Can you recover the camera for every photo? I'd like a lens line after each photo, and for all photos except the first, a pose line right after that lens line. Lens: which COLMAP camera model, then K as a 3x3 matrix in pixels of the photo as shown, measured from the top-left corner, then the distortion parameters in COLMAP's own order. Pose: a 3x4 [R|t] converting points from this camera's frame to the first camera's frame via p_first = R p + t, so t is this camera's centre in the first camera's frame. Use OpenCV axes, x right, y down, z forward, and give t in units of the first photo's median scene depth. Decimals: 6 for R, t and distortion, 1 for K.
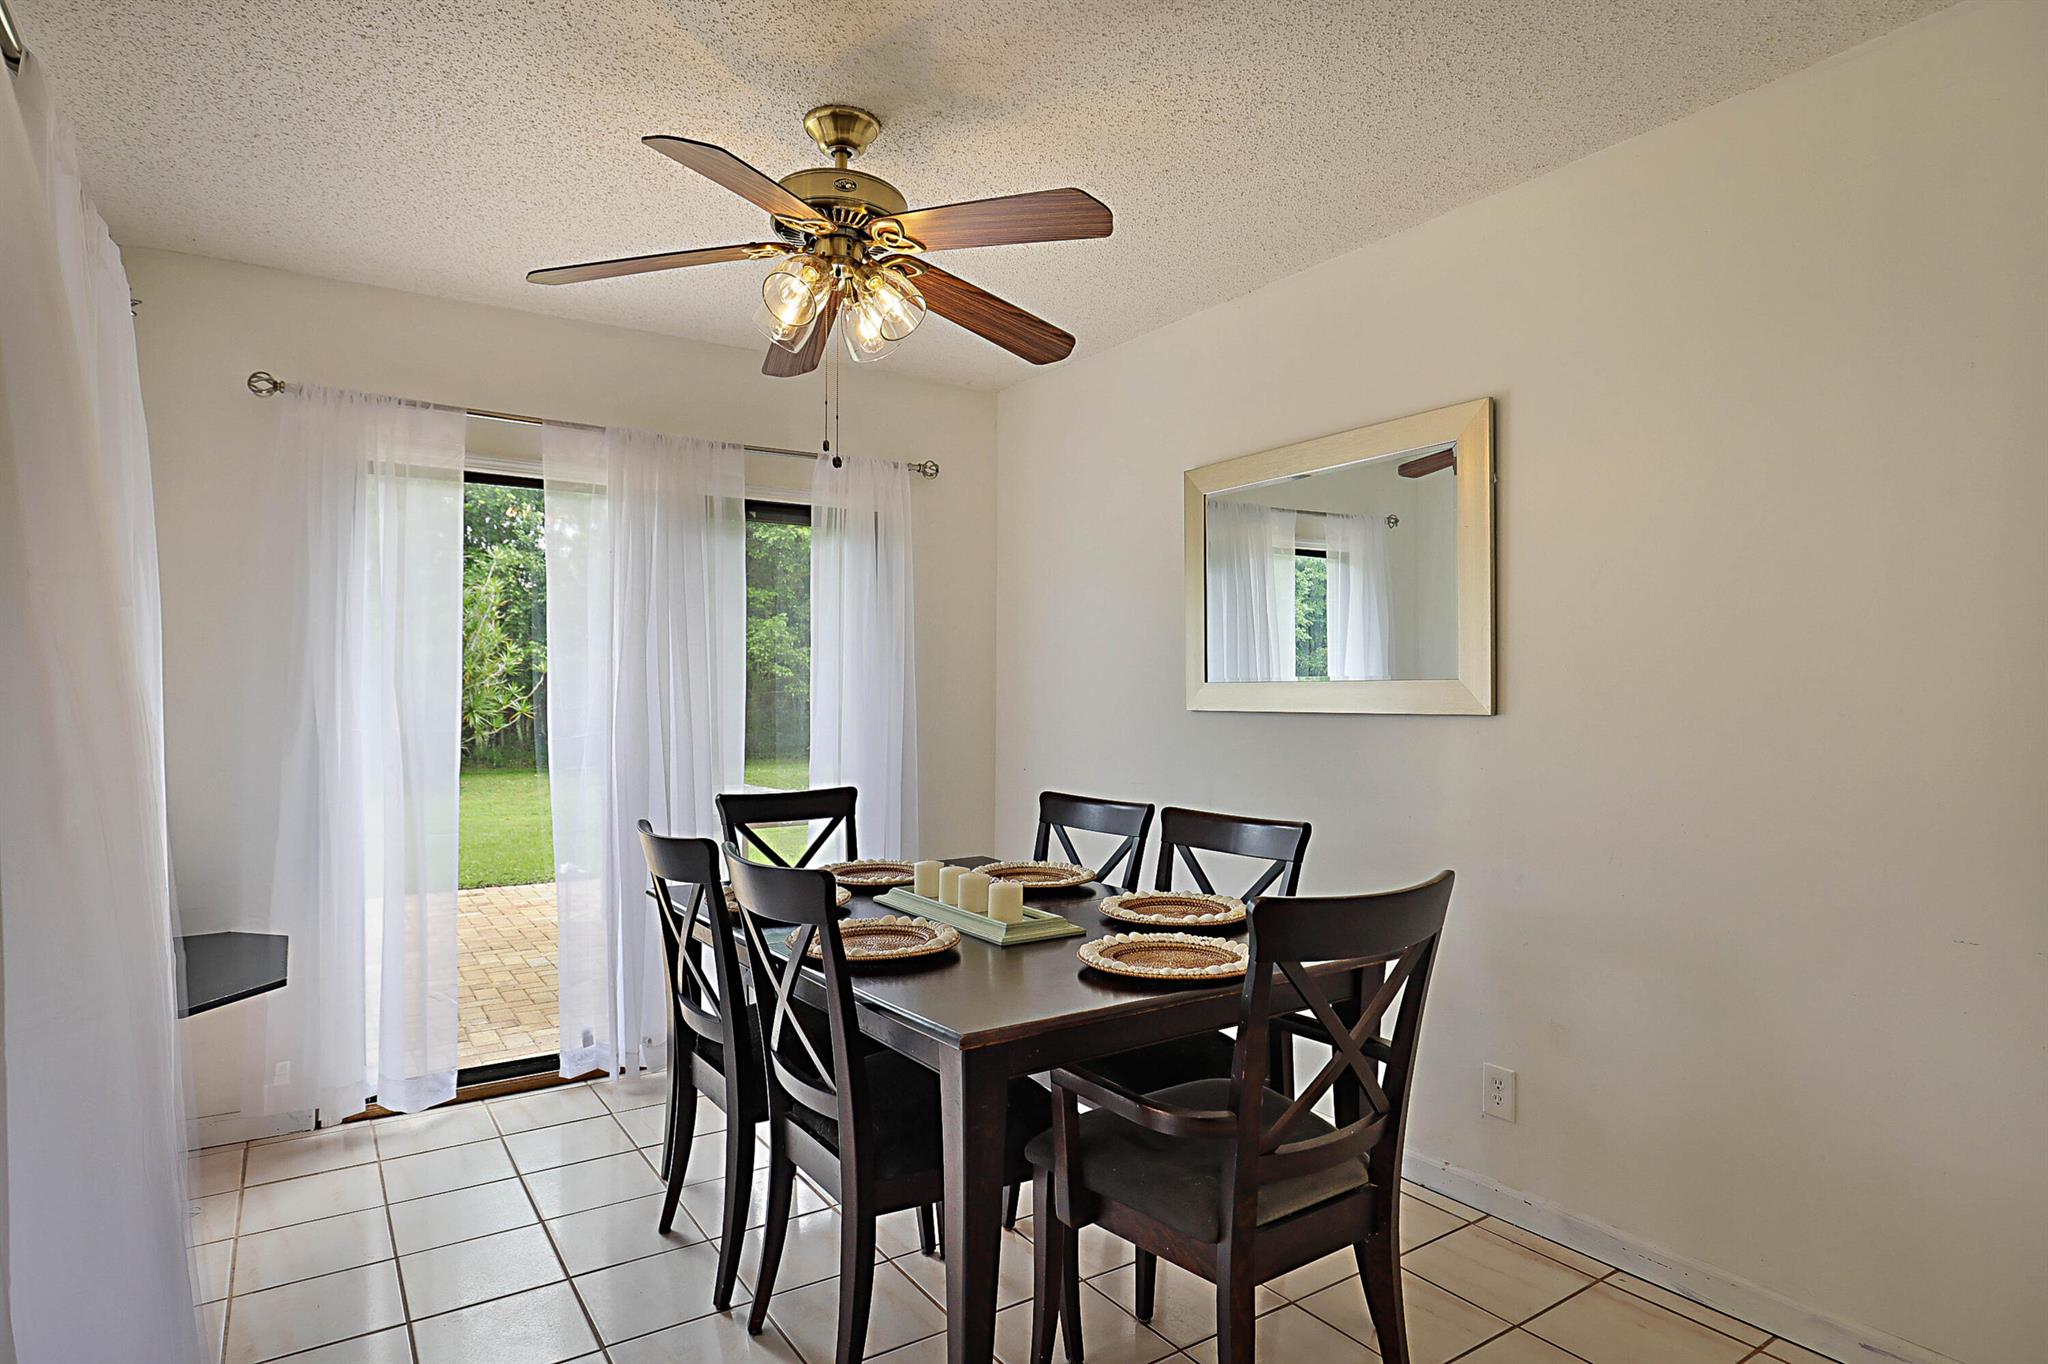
lens RADIAL K [[1135.3, 0, 1015.0], [0, 1135.3, 784.9], [0, 0, 1]] dist [0.001449, -0.000388]
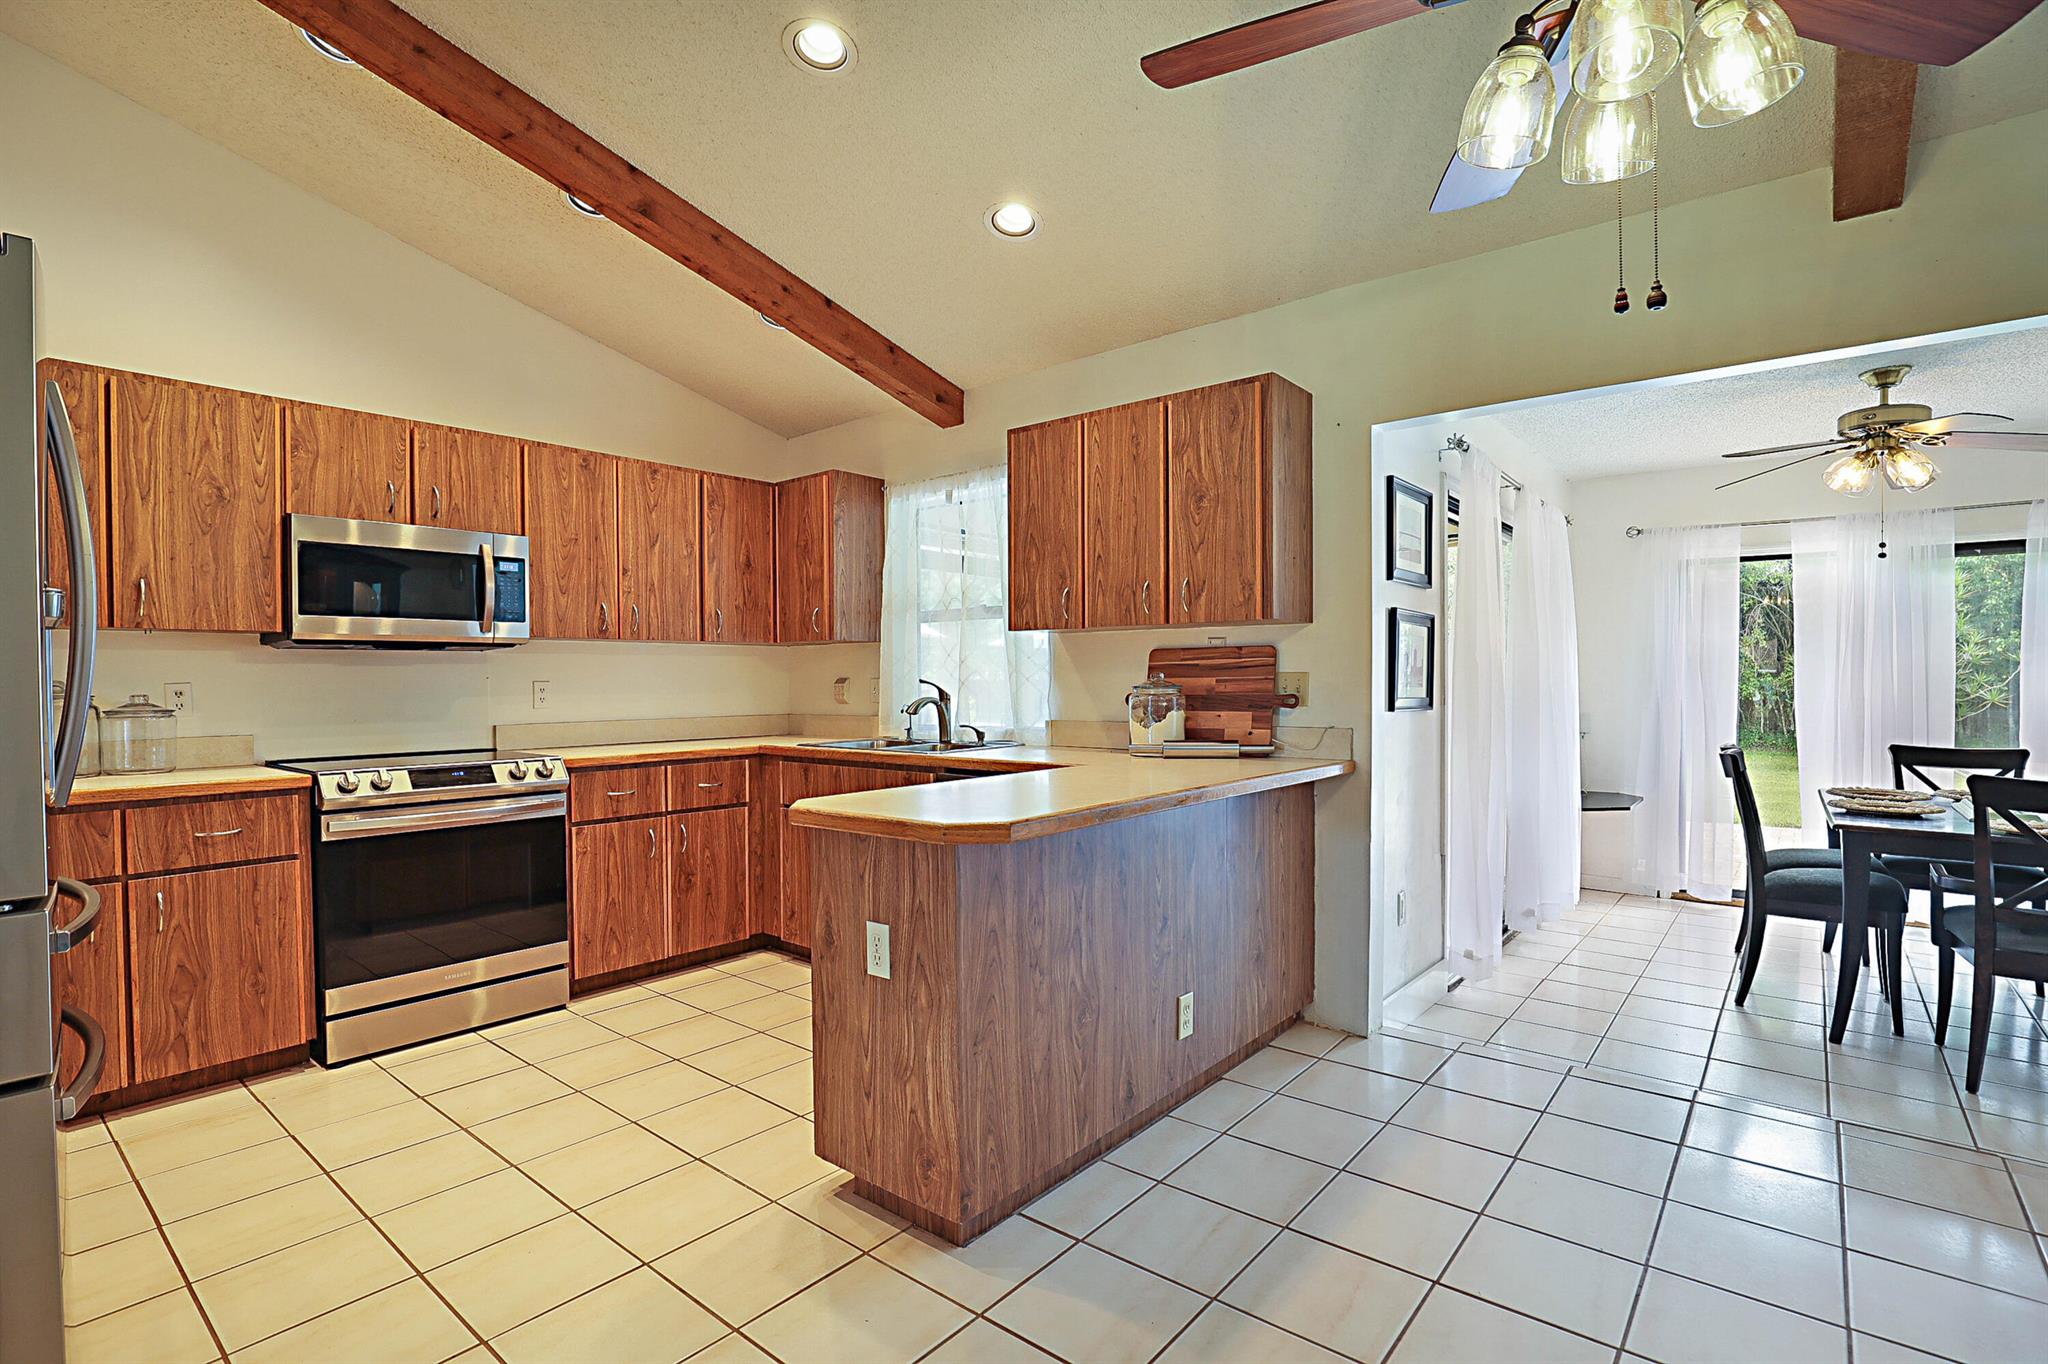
lens RADIAL K [[974.7, 0, 1017.6], [0, 974.7, 696.7], [0, 0, 1]] dist [-0.024846, 0.000749]
pose [[0.309697, 0.012495, -0.950753, 0.587086], [-0.074788, 0.997136, -0.011257, 0.045536], [0.947889, 0.074592, 0.309745, -0.518874]]
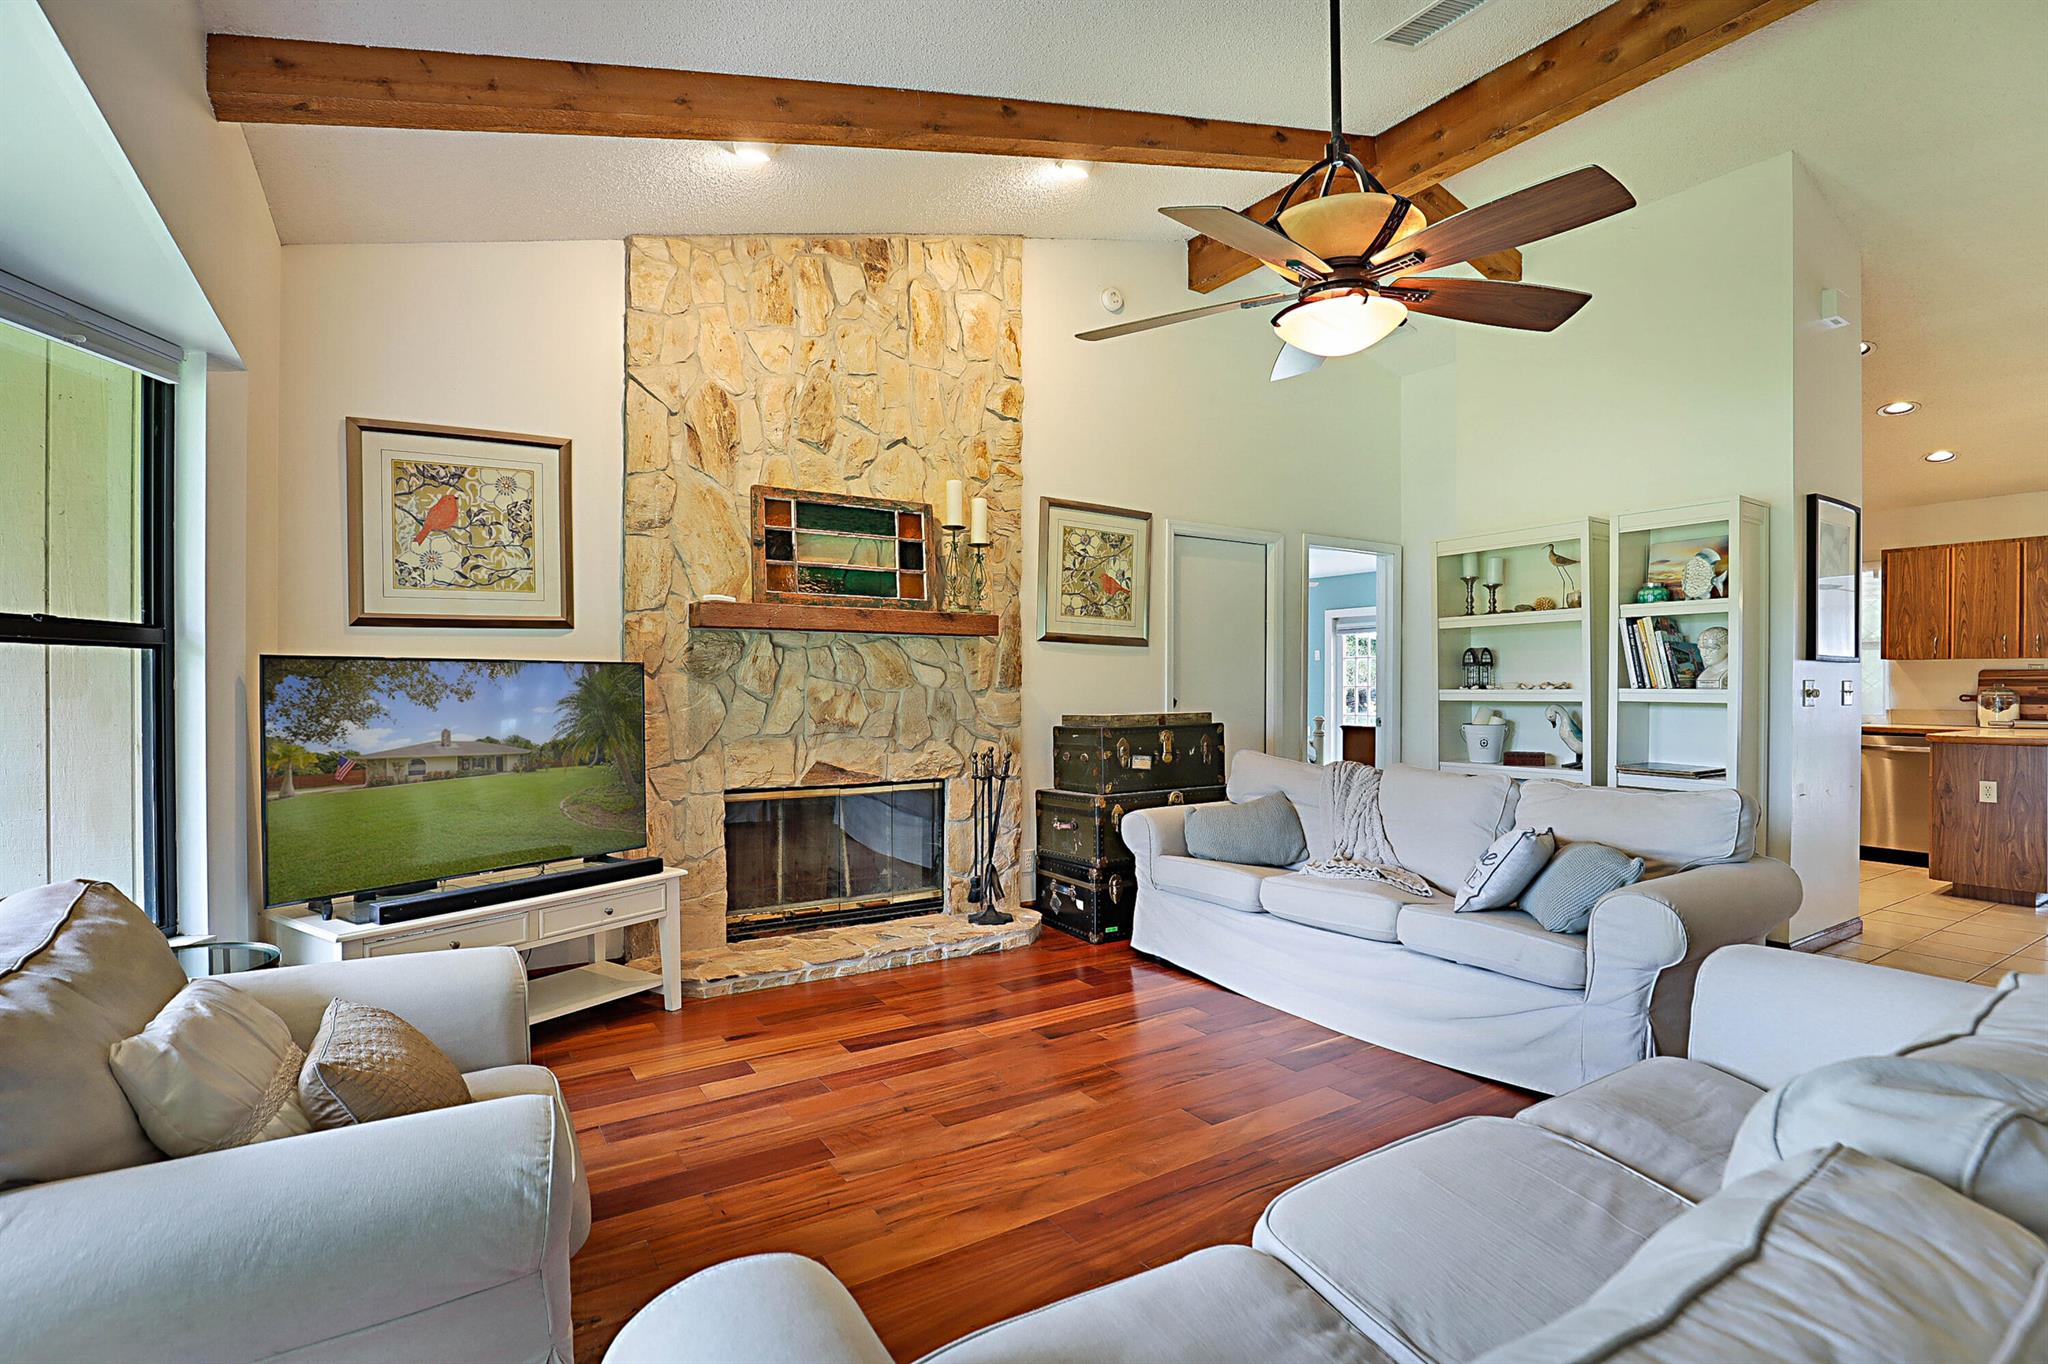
lens RADIAL K [[961.2, 0, 1003.0], [0, 961.2, 692.3], [0, 0, 1]] dist [-0.030269, 0.003200]
pose [[-0.005763, 0.004467, -0.999973, 1.433766], [-0.089329, 0.995990, 0.004964, 0.171790], [0.995986, 0.089355, -0.005341, -1.899765]]
